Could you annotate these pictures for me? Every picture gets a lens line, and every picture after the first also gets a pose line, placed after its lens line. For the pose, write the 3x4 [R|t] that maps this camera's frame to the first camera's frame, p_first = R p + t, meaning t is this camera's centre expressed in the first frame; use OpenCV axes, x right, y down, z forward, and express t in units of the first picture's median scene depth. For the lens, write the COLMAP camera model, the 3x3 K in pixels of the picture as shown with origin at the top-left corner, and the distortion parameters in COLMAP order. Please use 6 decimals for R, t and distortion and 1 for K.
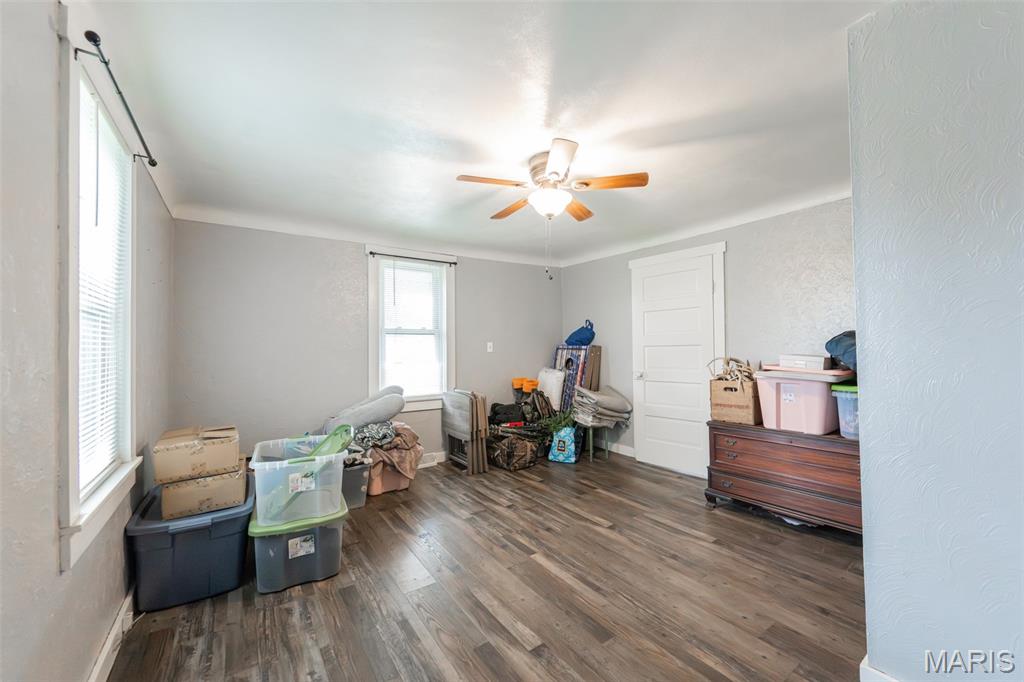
lens RADIAL K [[402.9, 0, 512.1], [0, 402.9, 343.5], [0, 0, 1]] dist [0.003595, -0.000349]
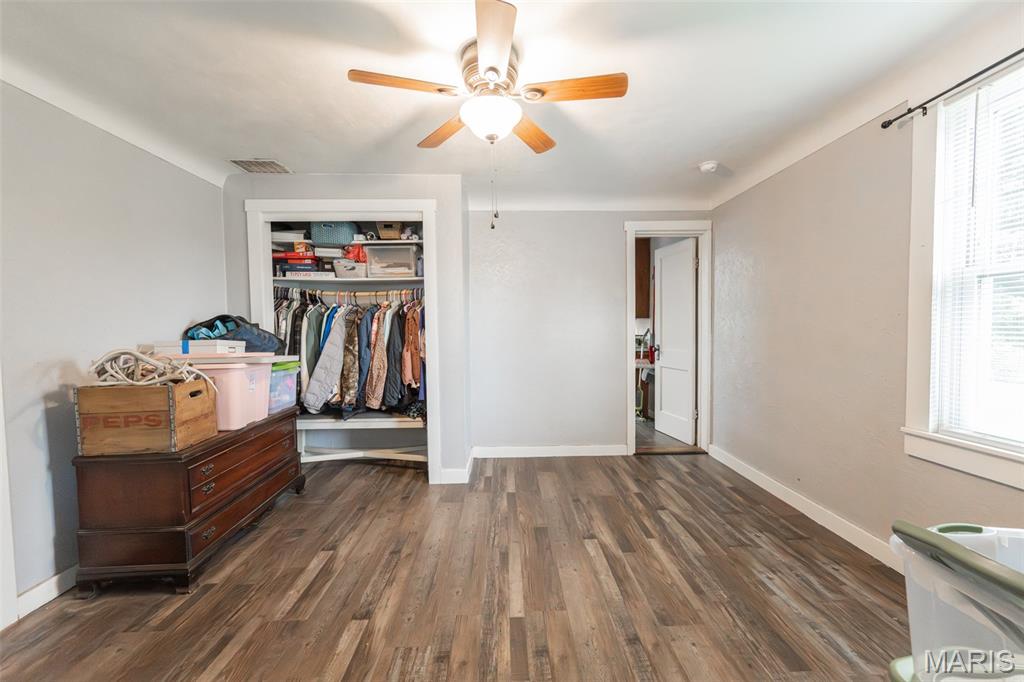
lens RADIAL K [[402.9, 0, 513.9], [0, 402.9, 341.3], [0, 0, 1]] dist [0.003595, -0.000349]
pose [[-0.841625, 0.004189, 0.540047, -0.332340], [0.016975, 0.999681, 0.018699, 0.028399], [-0.539796, 0.024905, -0.841427, 1.615197]]
